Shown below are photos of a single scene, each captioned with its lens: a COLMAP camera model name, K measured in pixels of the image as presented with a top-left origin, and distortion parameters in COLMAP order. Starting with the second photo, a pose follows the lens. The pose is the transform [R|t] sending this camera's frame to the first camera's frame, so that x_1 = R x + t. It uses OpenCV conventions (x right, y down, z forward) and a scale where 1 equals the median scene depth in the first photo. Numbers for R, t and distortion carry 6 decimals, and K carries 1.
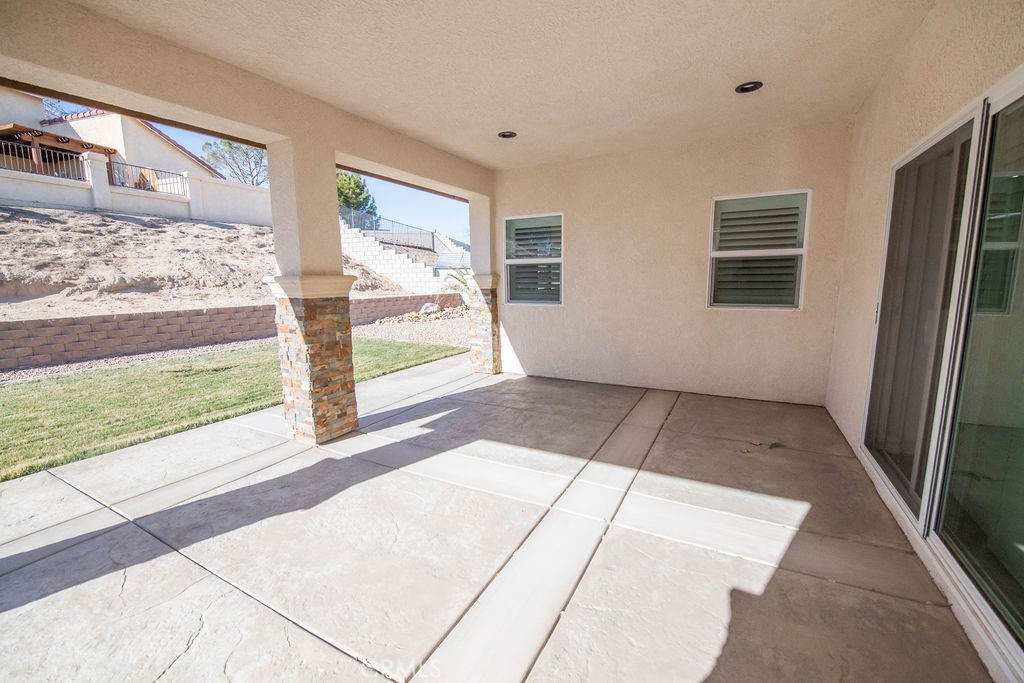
lens RADIAL K [[412.1, 0, 512.3], [0, 412.1, 338.7], [0, 0, 1]] dist [-0.011718, -0.003385]
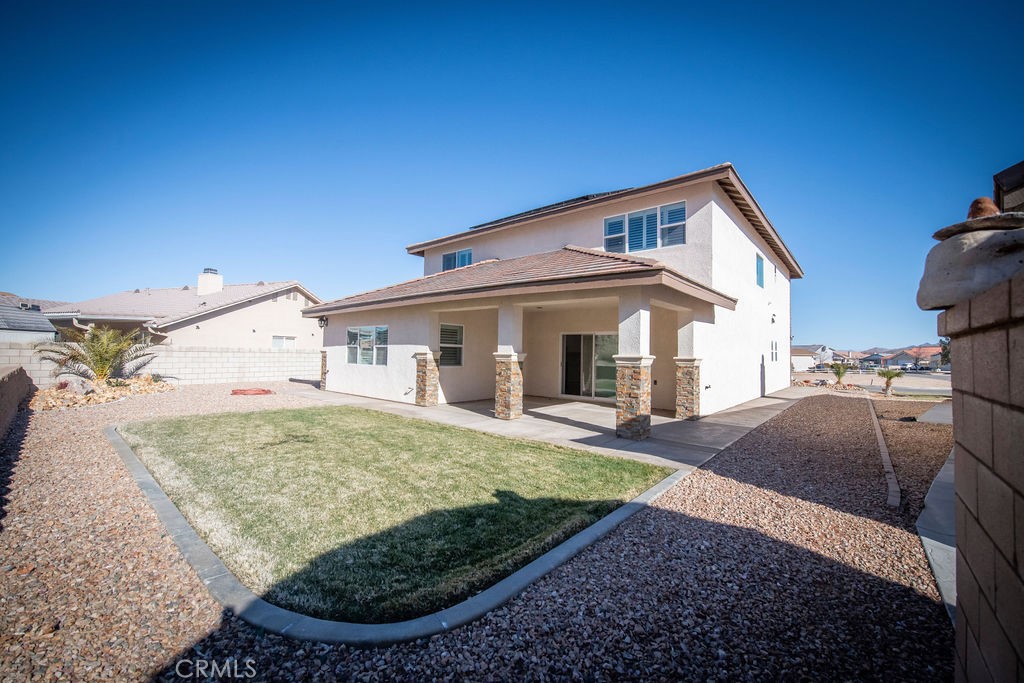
lens RADIAL K [[412.1, 0, 512.3], [0, 412.1, 338.7], [0, 0, 1]] dist [-0.011718, -0.003385]
pose [[0.206360, 0.053734, 0.976999, -1.795872], [0.120098, 0.989550, -0.079791, -0.020836], [-0.971078, 0.133801, 0.197751, 0.278489]]
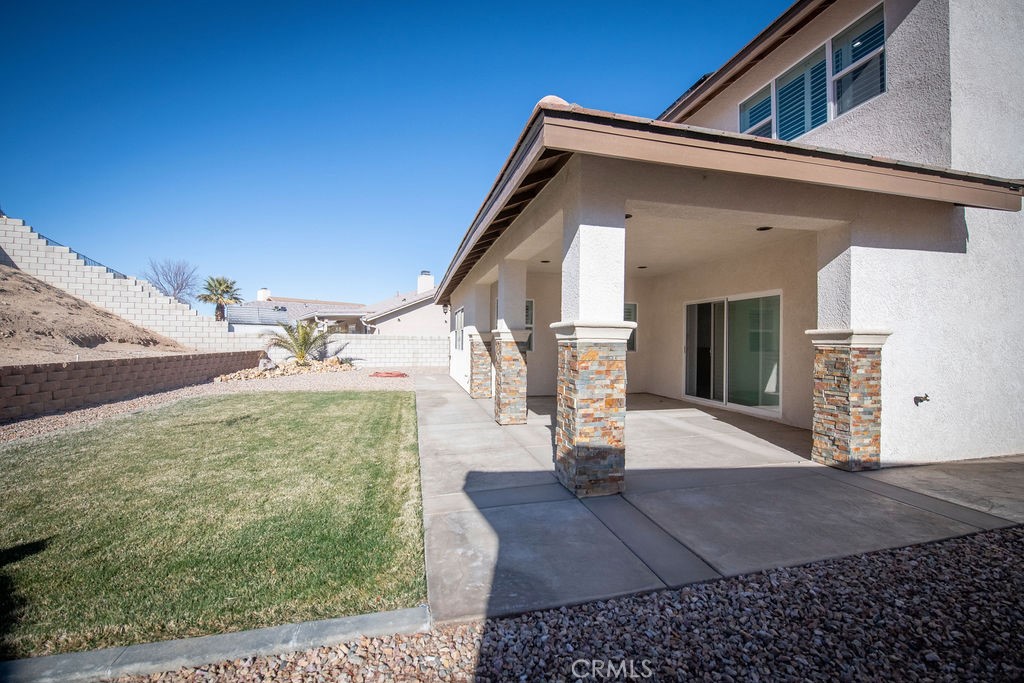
lens RADIAL K [[412.1, 0, 512.3], [0, 412.1, 338.7], [0, 0, 1]] dist [-0.011718, -0.003385]
pose [[0.740571, 0.025043, 0.671512, -1.010446], [0.077228, 0.989512, -0.122073, 0.062501], [-0.667526, 0.142264, 0.730870, -0.186424]]
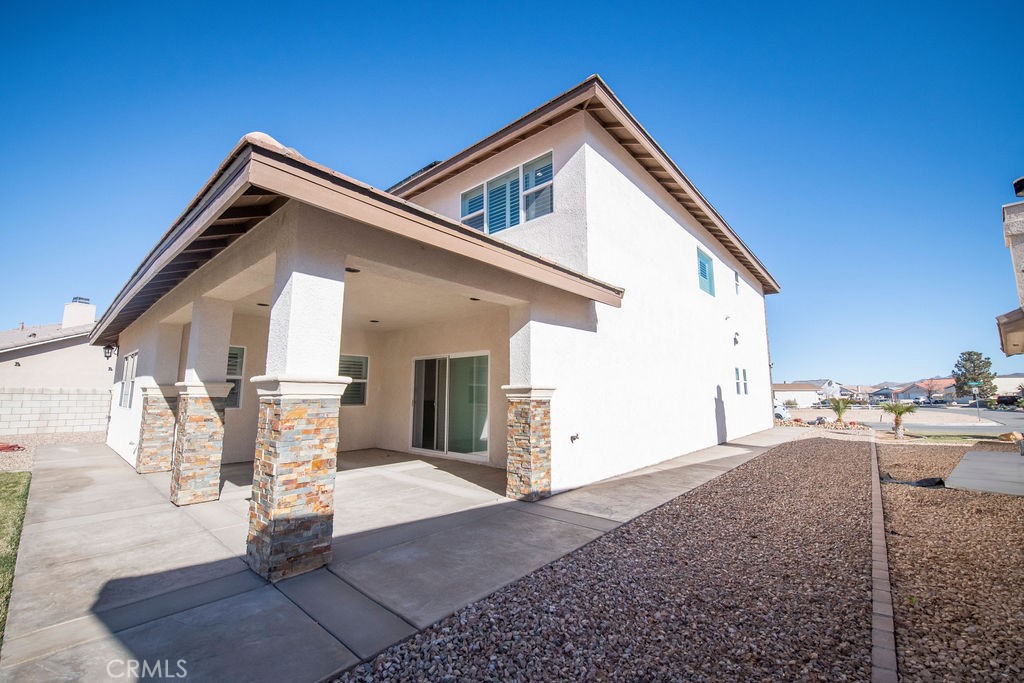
lens RADIAL K [[412.1, 0, 512.3], [0, 412.1, 338.7], [0, 0, 1]] dist [-0.011718, -0.003385]
pose [[0.218208, 0.147015, 0.964765, -1.000374], [0.137030, 0.974178, -0.179443, 0.062520], [-0.966234, 0.171358, 0.192428, -0.215095]]
